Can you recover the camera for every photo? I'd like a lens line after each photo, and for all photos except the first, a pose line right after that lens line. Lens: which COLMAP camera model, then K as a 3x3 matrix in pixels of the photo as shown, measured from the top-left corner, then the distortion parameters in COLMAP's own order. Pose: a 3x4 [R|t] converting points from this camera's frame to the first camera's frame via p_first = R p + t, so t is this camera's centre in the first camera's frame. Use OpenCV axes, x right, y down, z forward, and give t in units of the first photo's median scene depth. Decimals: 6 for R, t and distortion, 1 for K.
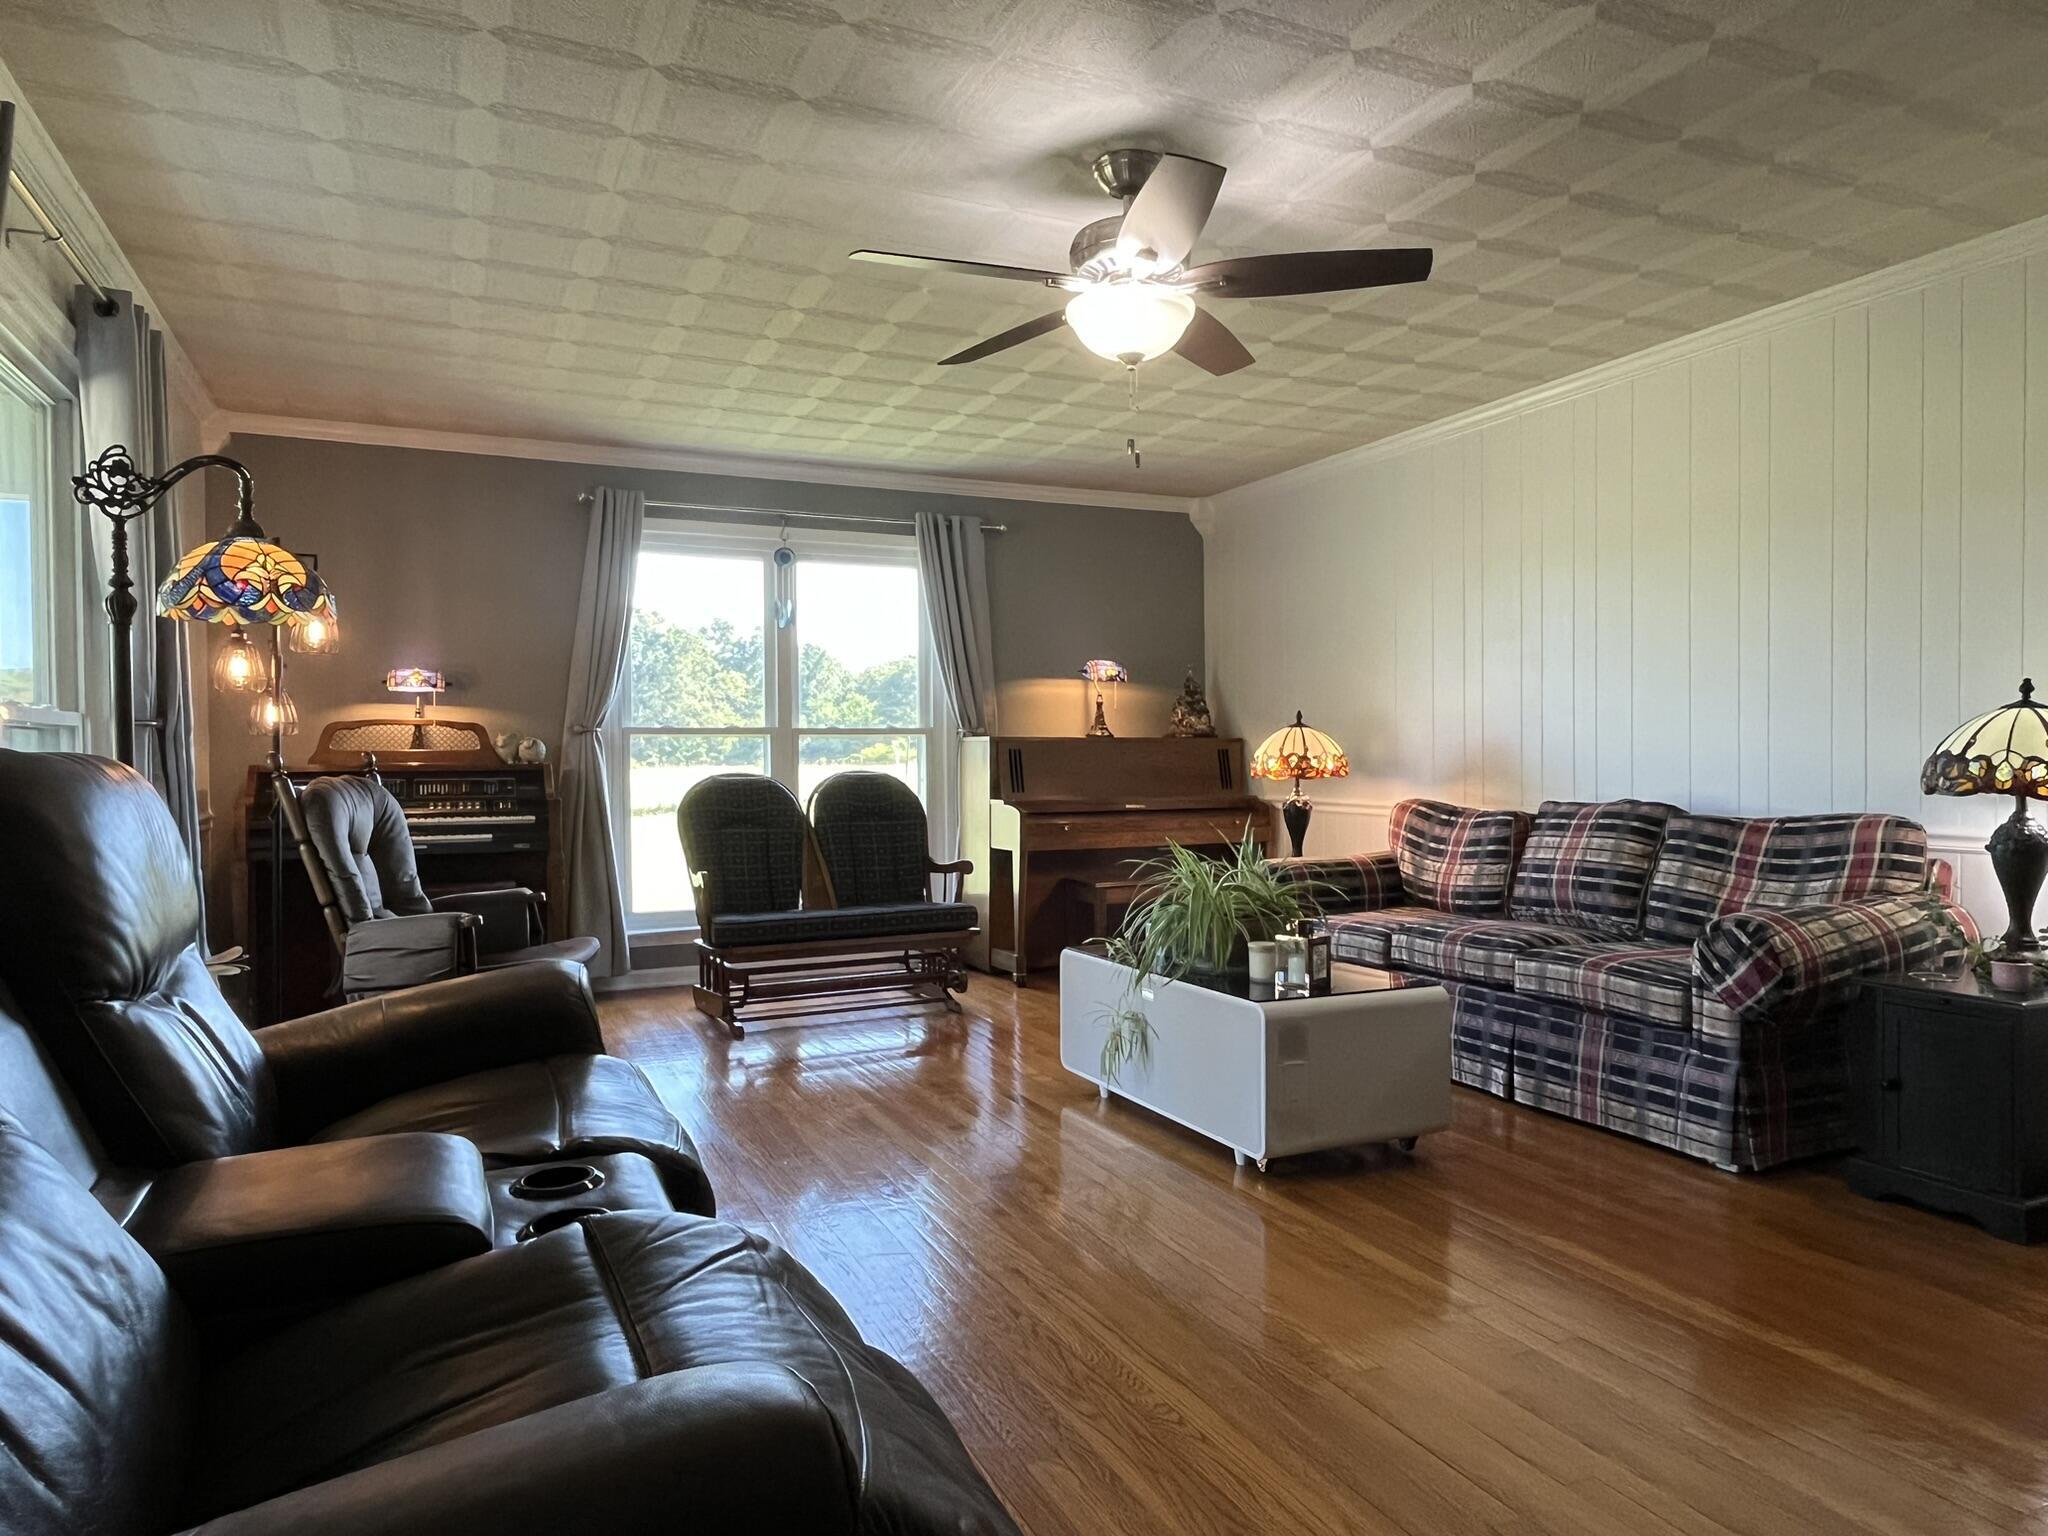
lens RADIAL K [[1287.9, 0, 1010.3], [0, 1287.9, 771.5], [0, 0, 1]] dist [0.005534, -0.008563]
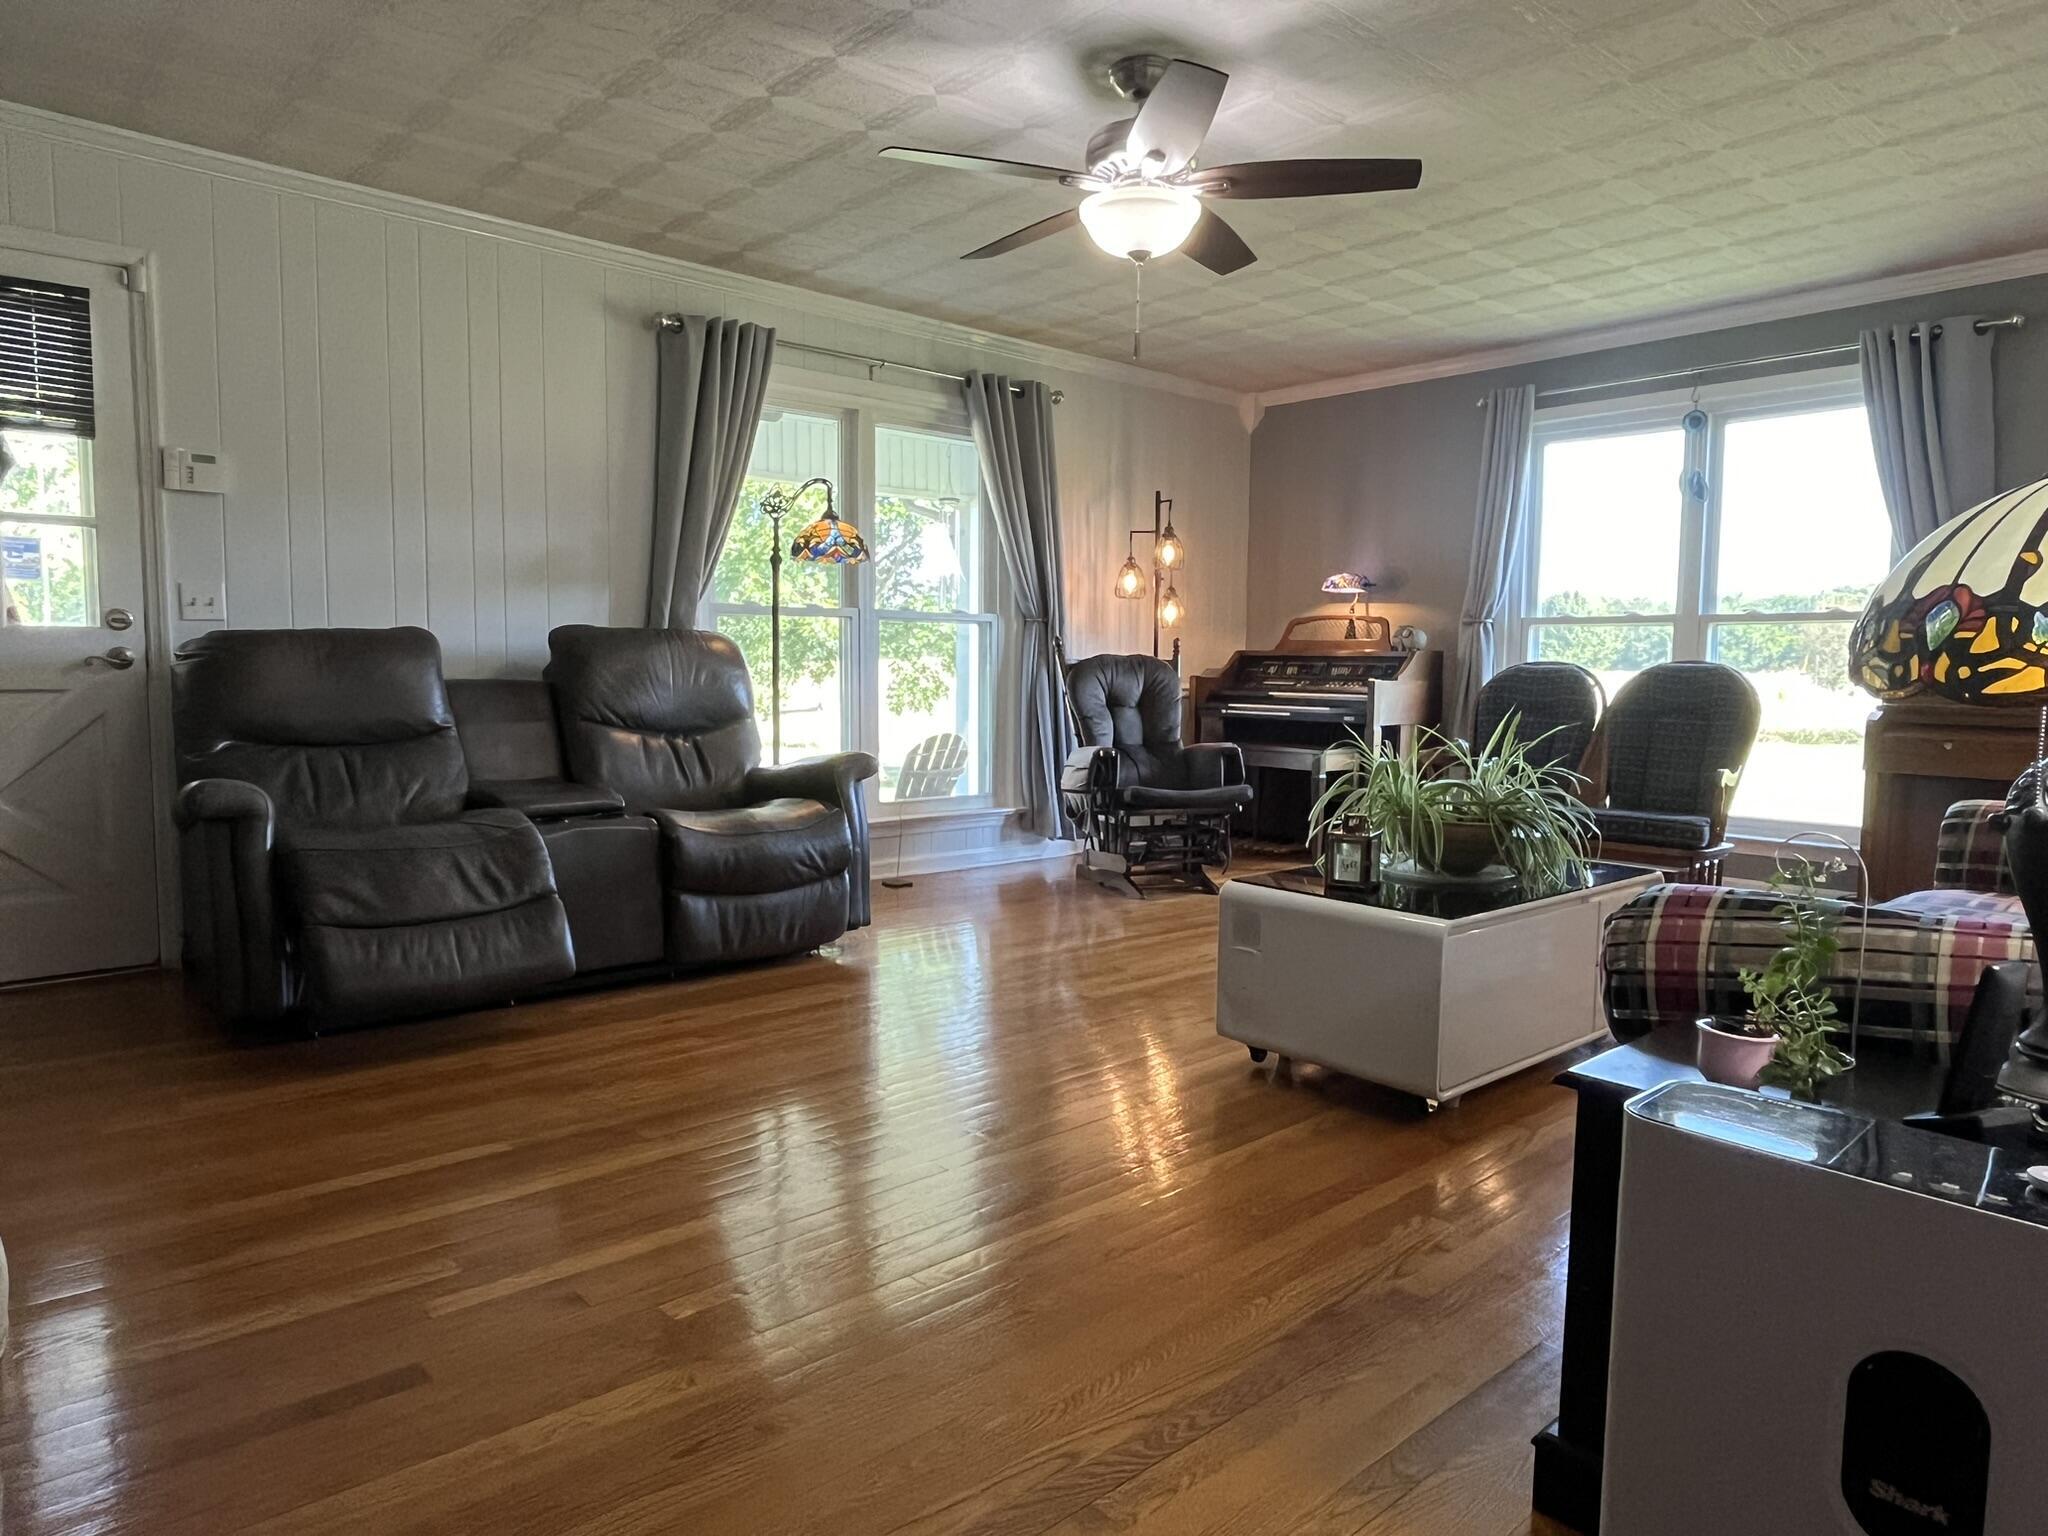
lens RADIAL K [[1287.9, 0, 1009.4], [0, 1287.9, 769.2], [0, 0, 1]] dist [0.005534, -0.008563]
pose [[0.296298, 0.087085, -0.951117, 0.627065], [-0.023244, 0.996197, 0.083971, 0.010443], [0.954813, -0.002772, 0.297195, 0.320629]]
